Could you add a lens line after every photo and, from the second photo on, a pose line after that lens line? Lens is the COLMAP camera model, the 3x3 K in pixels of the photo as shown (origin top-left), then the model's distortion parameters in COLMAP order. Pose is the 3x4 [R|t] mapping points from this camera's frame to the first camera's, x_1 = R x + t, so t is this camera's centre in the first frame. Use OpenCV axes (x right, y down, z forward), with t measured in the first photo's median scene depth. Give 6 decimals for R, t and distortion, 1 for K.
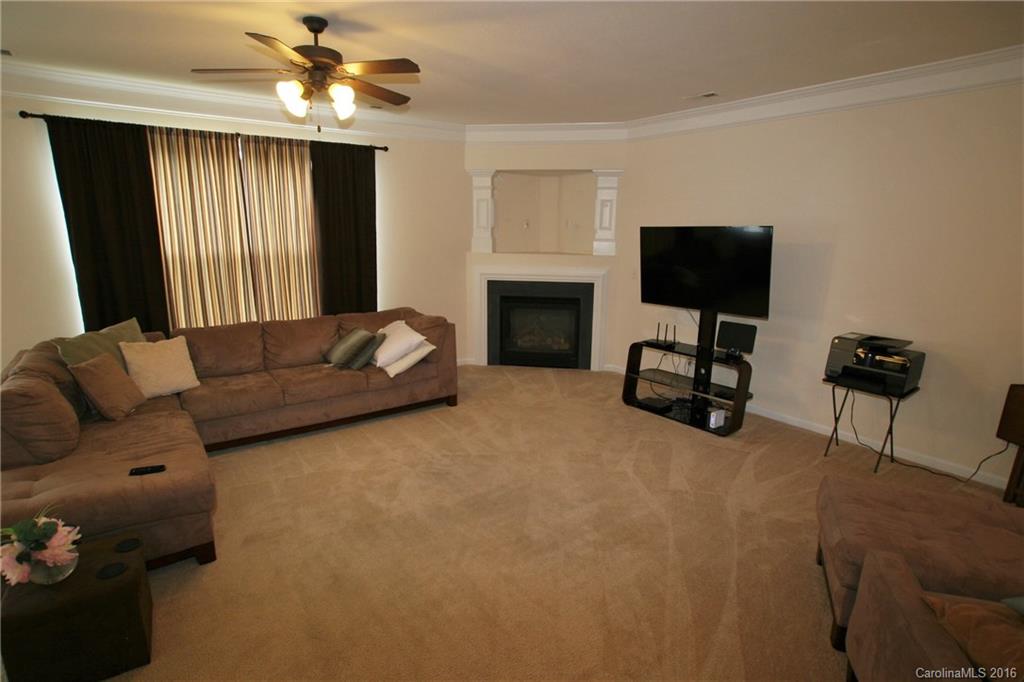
lens RADIAL K [[529.6, 0, 499.5], [0, 529.6, 343.1], [0, 0, 1]] dist [-0.022921, 0.000409]
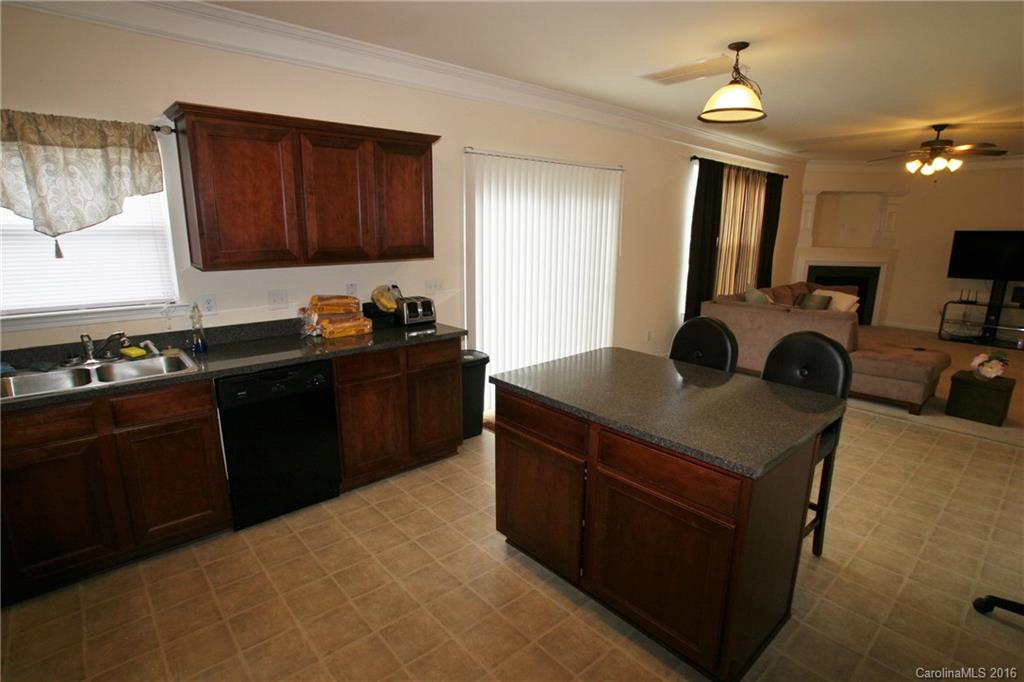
lens RADIAL K [[516.1, 0, 512.0], [0, 516.1, 341.0], [0, 0, 1]] dist [-0.005978, 0.000011]
pose [[0.995885, -0.004079, 0.090539, -1.222728], [0.004108, 0.999992, -0.000138, 0.115513], [-0.090537, 0.000510, 0.995893, -0.453819]]
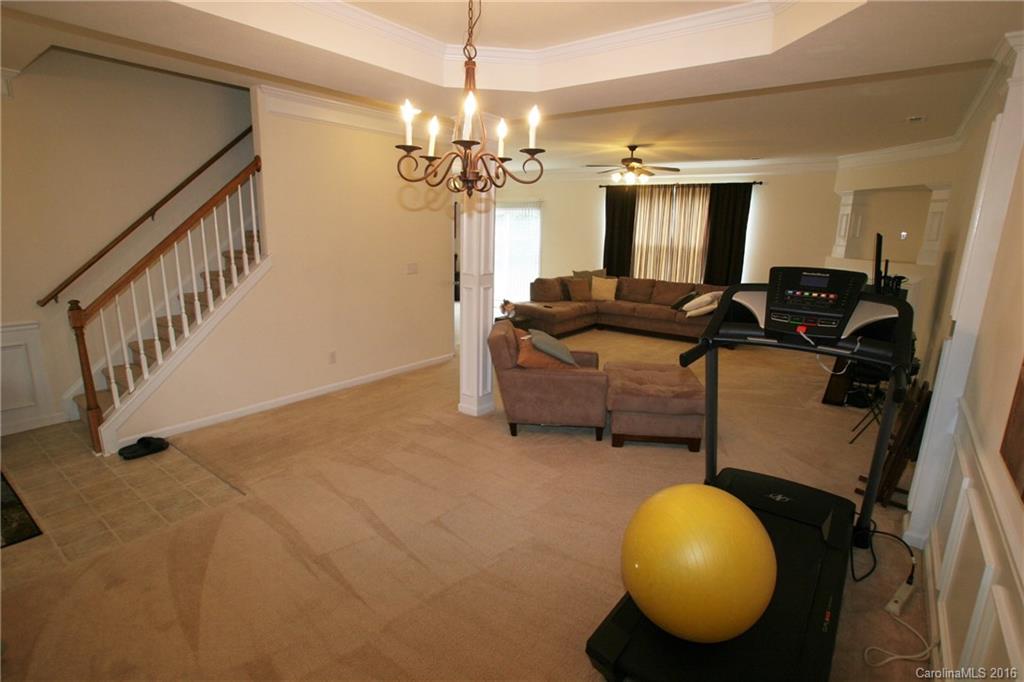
lens RADIAL K [[513.0, 0, 512.0], [0, 513.0, 341.0], [0, 0, 1]] dist [0.000385, 0.000031]
pose [[0.291833, 0.208716, -0.933419, 1.130440], [-0.230504, 0.962484, 0.143148, 0.027226], [0.928279, 0.173382, 0.328994, -0.082442]]
